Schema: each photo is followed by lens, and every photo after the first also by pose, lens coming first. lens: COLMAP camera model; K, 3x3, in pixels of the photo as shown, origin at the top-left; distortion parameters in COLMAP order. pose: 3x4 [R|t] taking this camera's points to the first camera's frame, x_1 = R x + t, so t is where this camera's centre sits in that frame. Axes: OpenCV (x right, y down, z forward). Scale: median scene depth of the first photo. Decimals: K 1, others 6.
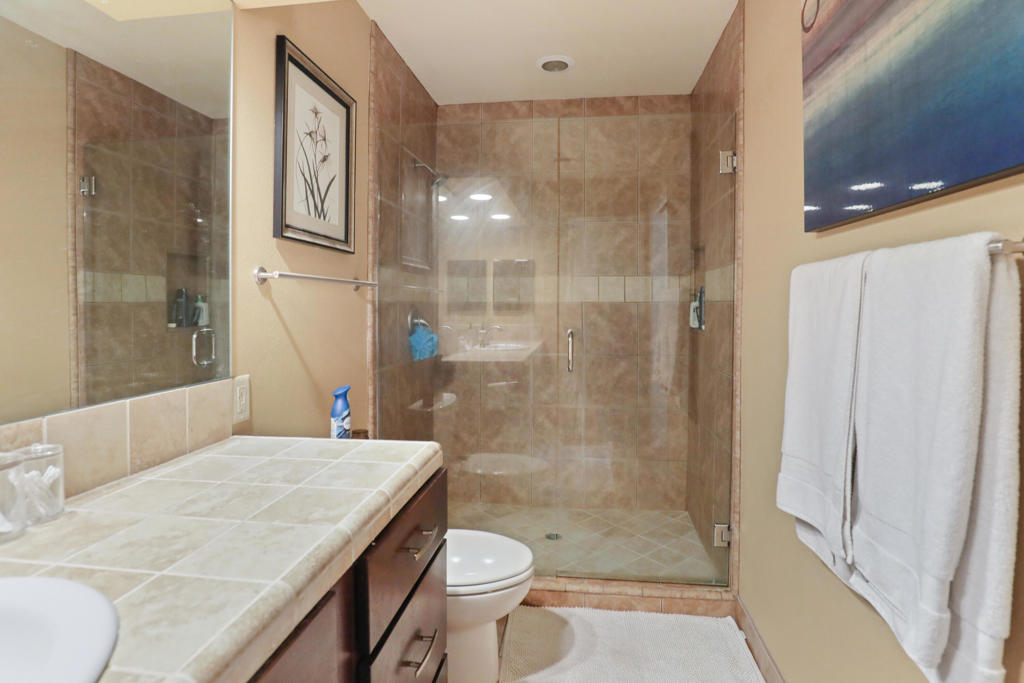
lens RADIAL K [[507.1, 0, 514.8], [0, 507.1, 308.7], [0, 0, 1]] dist [-0.030475, 0.000697]
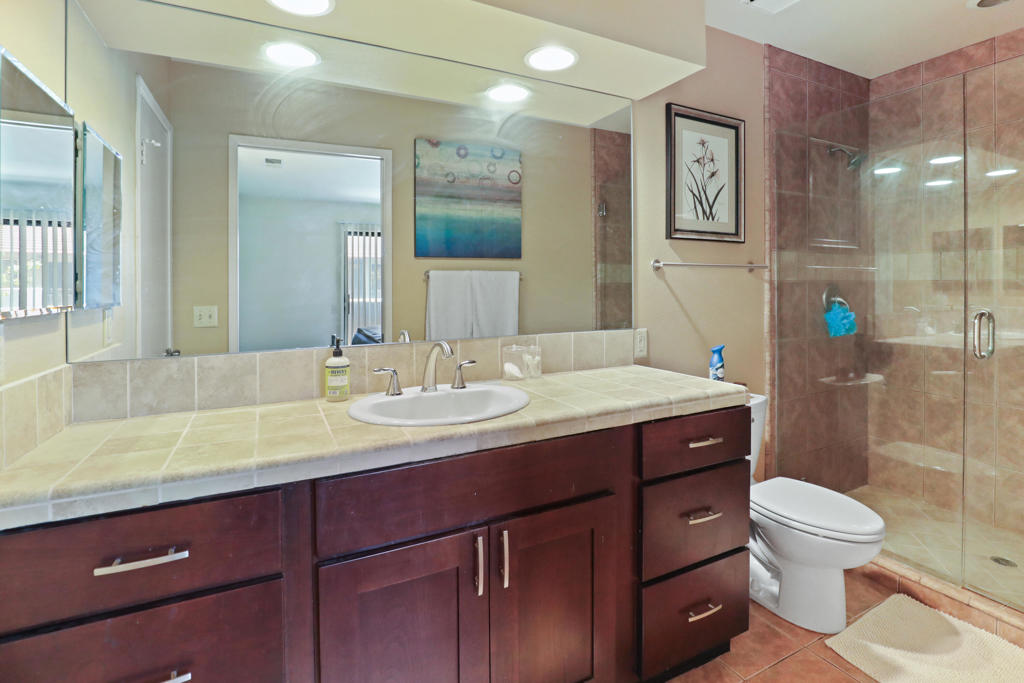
lens RADIAL K [[500.2, 0, 511.1], [0, 500.2, 284.9], [0, 0, 1]] dist [-0.027595, 0.001481]
pose [[0.550559, -0.004268, -0.834785, 0.356356], [-0.002595, 0.999973, -0.006825, 0.004319], [0.834792, 0.005924, 0.550533, -0.142734]]
